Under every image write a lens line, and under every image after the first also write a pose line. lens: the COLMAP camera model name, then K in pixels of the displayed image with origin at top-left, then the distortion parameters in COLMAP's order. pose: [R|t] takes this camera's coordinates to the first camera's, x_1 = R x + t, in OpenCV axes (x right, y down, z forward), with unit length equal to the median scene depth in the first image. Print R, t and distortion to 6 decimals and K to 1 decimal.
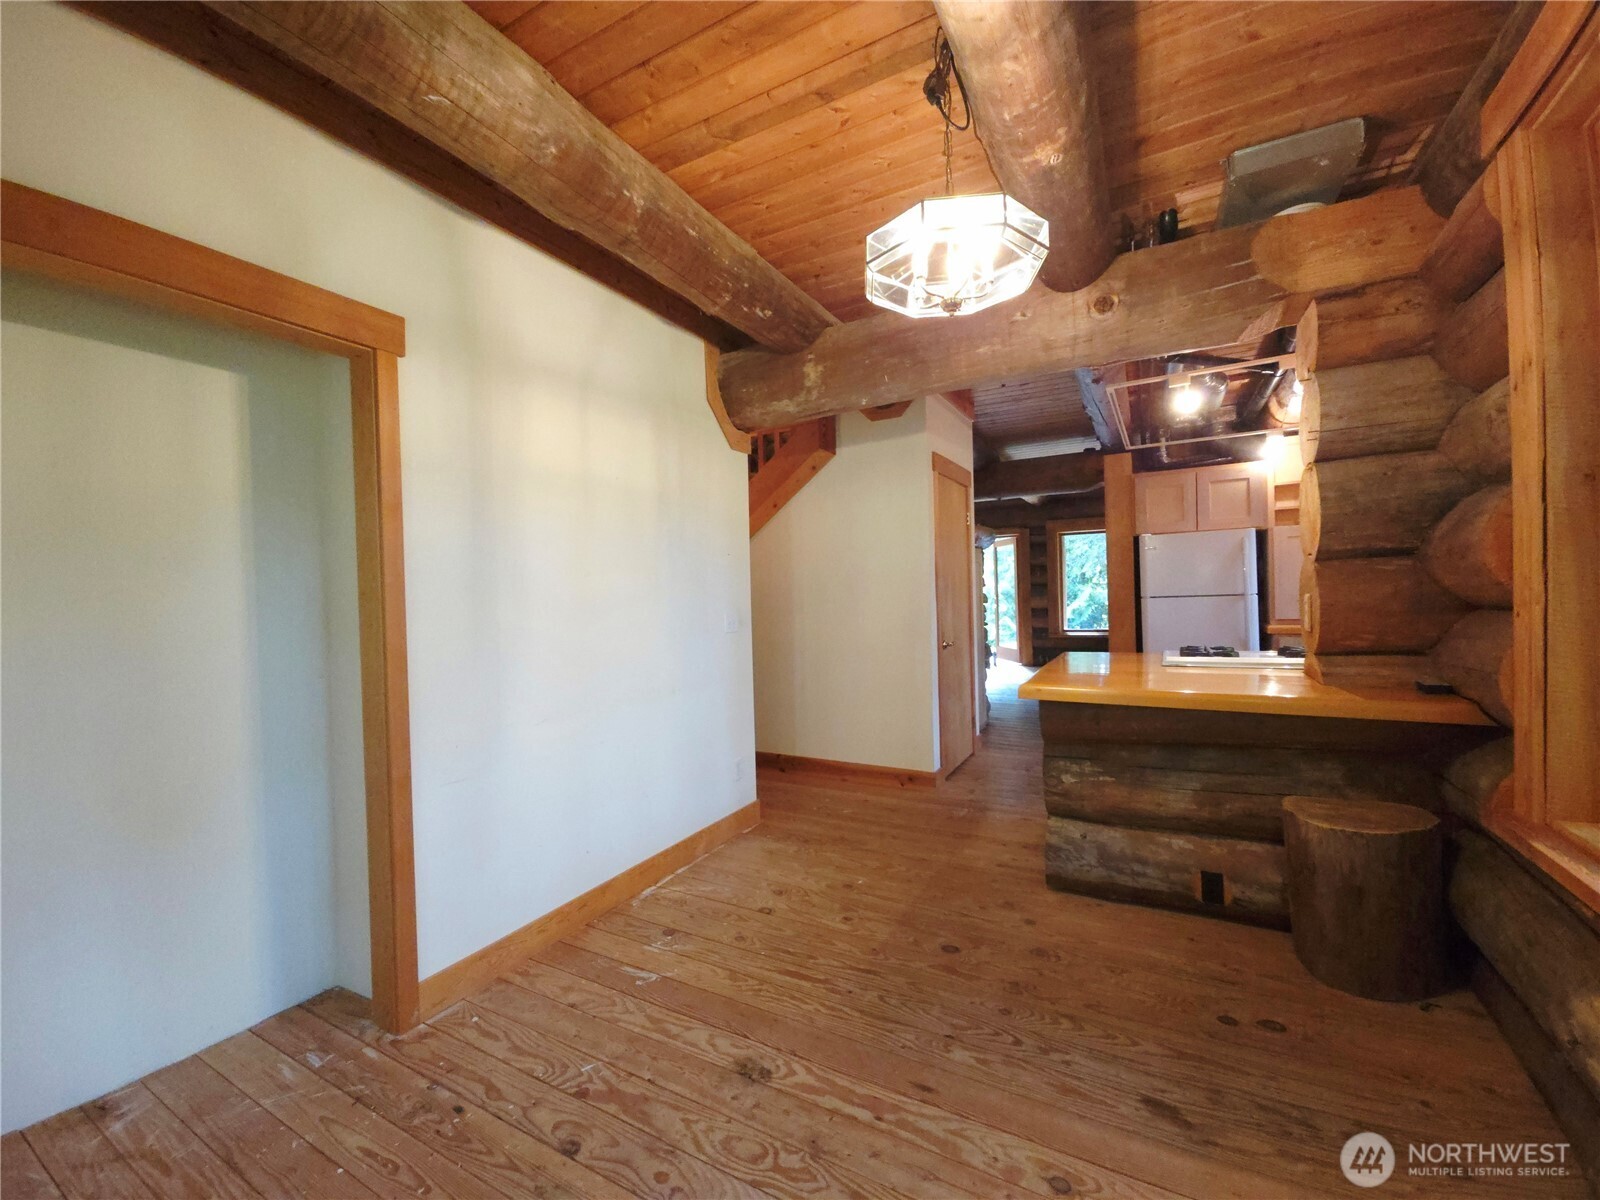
lens RADIAL K [[652.0, 0, 799.7], [0, 652.0, 600.4], [0, 0, 1]] dist [0.000492, -0.000018]
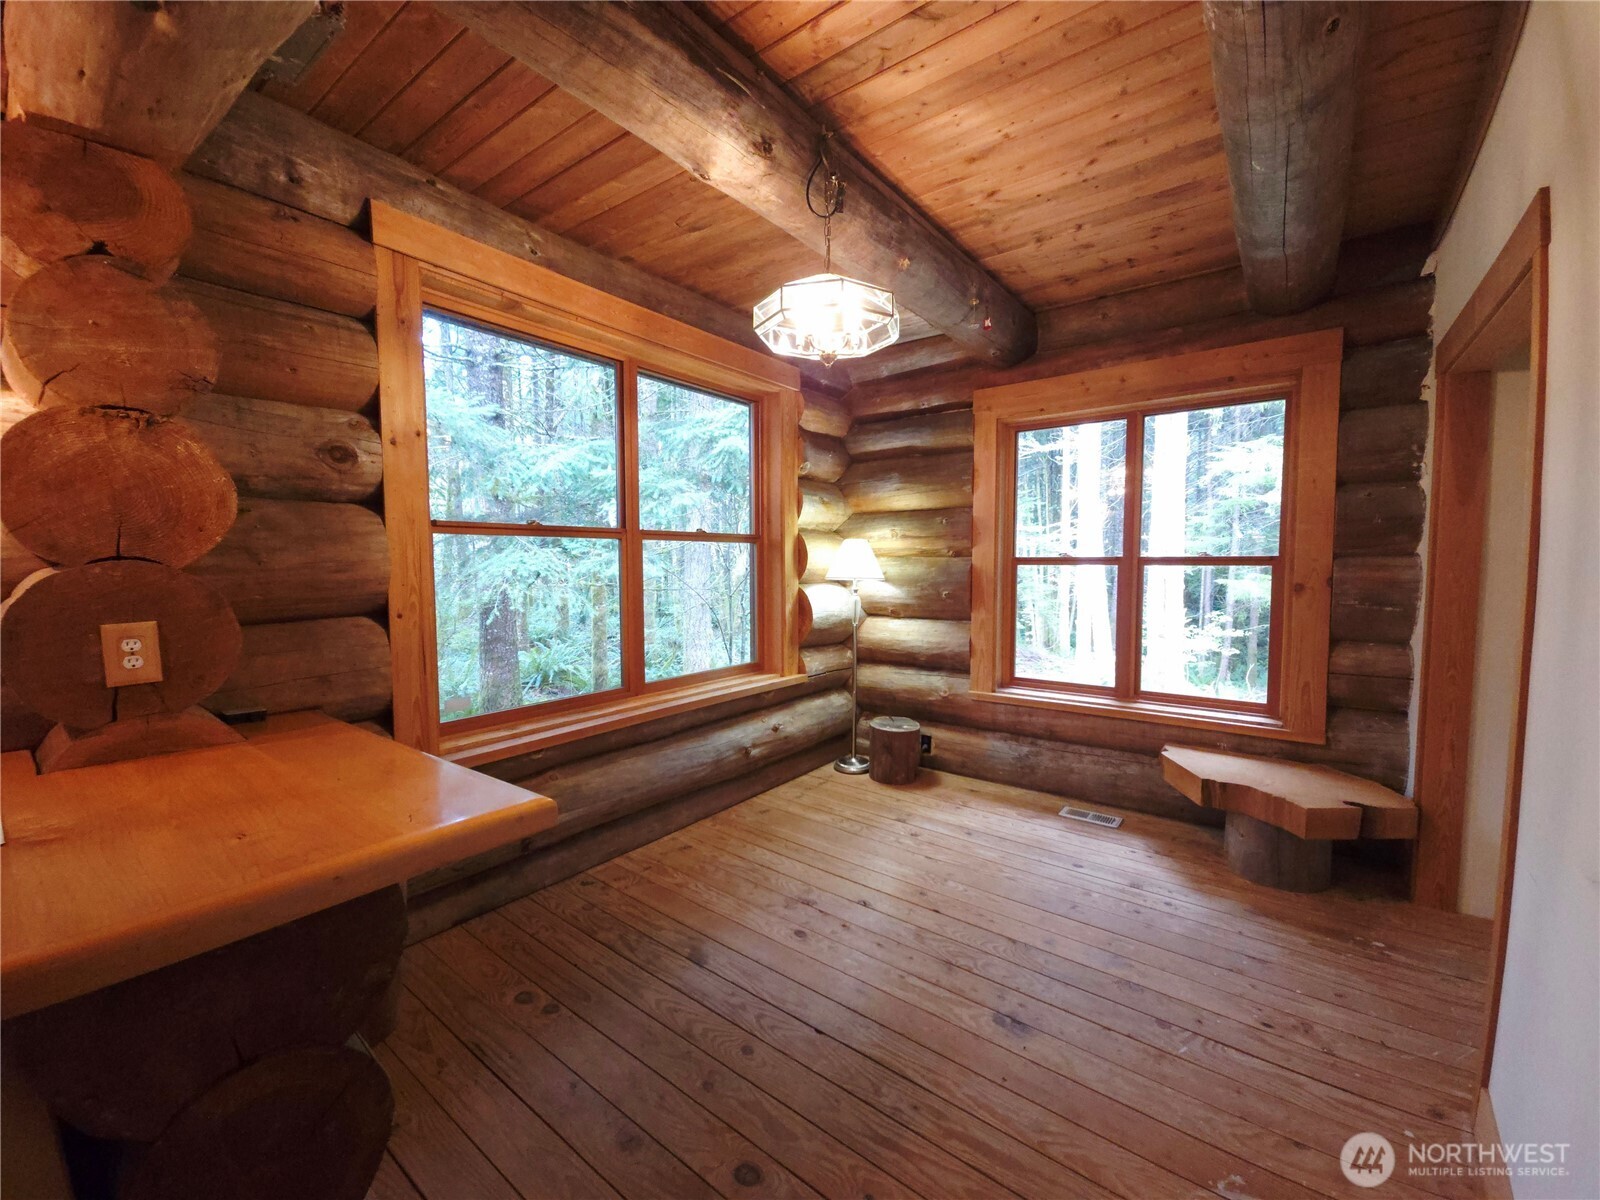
lens RADIAL K [[652.0, 0, 805.0], [0, 652.0, 600.5], [0, 0, 1]] dist [0.000492, -0.000018]
pose [[-0.989608, 0.021807, 0.142127, 0.102374], [0.031701, 0.997200, 0.067726, -0.070380], [-0.140253, 0.071528, -0.987529, 2.143524]]
